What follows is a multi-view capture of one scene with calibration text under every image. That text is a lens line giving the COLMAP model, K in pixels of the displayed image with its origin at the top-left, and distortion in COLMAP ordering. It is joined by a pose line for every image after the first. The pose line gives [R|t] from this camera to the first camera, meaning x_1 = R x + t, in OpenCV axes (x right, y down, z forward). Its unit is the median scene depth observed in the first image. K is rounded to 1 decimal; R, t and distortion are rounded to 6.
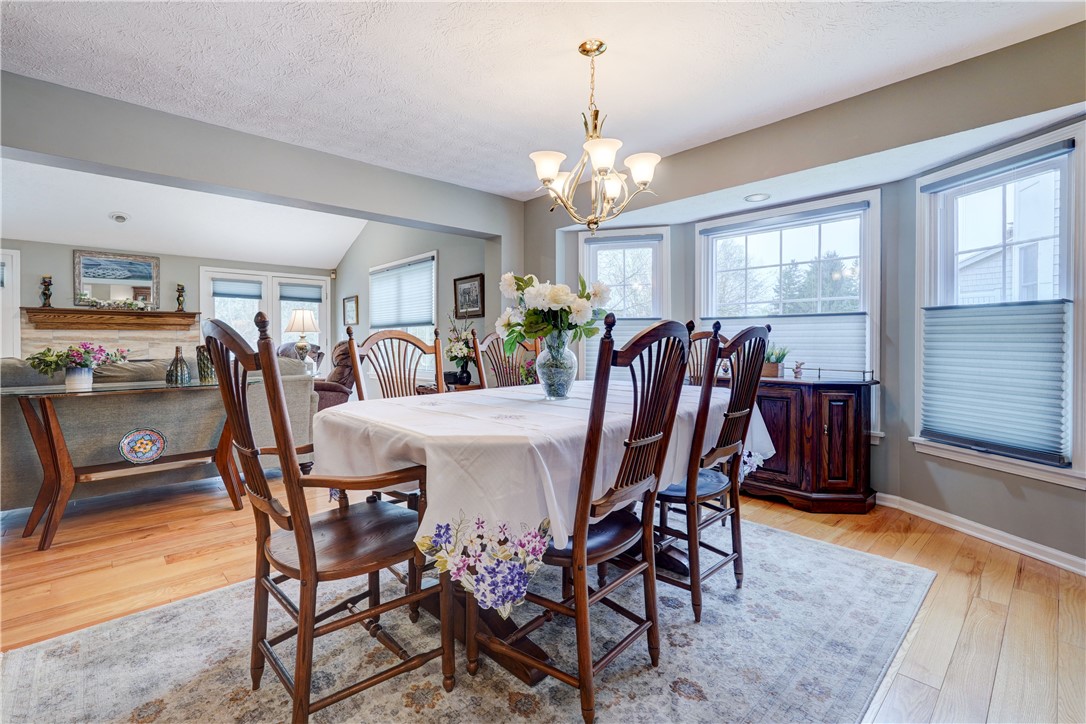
lens RADIAL K [[487.8, 0, 529.2], [0, 487.8, 344.4], [0, 0, 1]] dist [-0.013212, 0.001930]
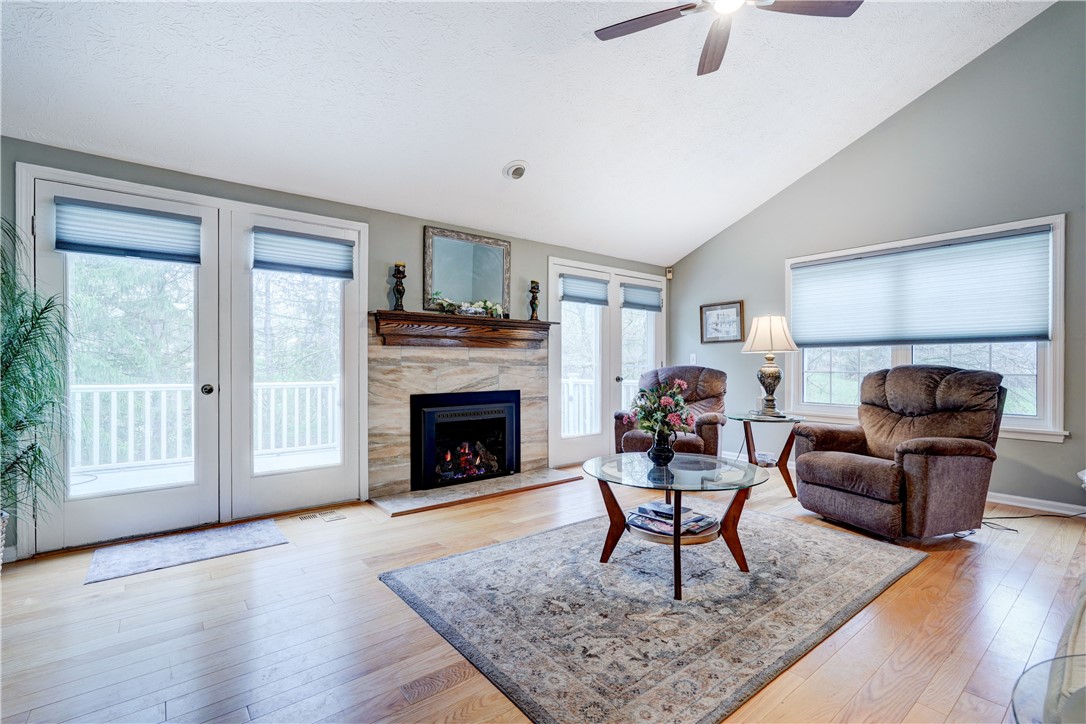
lens RADIAL K [[487.8, 0, 522.0], [0, 487.8, 365.5], [0, 0, 1]] dist [-0.013212, 0.001930]
pose [[0.996954, 0.006094, -0.077754, -1.515116], [-0.006080, 0.999981, 0.000409, -0.010681], [0.077755, 0.000065, 0.996972, 0.687695]]
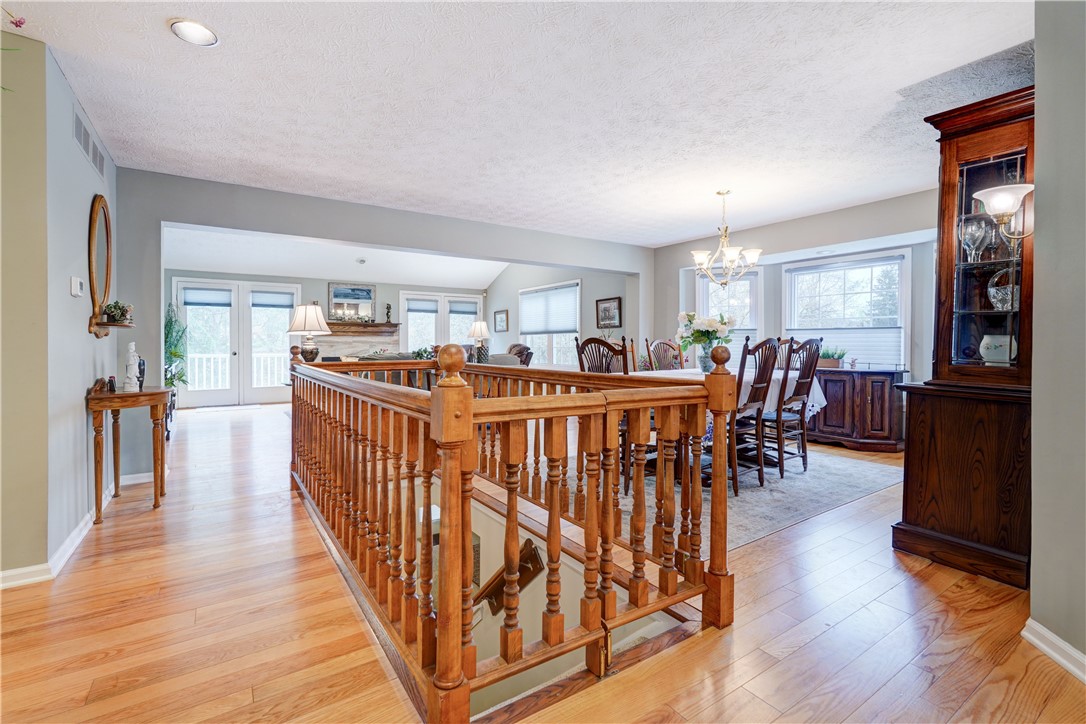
lens RADIAL K [[486.8, 0, 511.5], [0, 486.8, 346.5], [0, 0, 1]] dist [-0.001103, -0.000181]
pose [[0.983800, 0.002276, -0.179253, -0.248071], [-0.002309, 0.999997, 0.000024, 0.000421], [0.179252, 0.000390, 0.983803, -0.738877]]
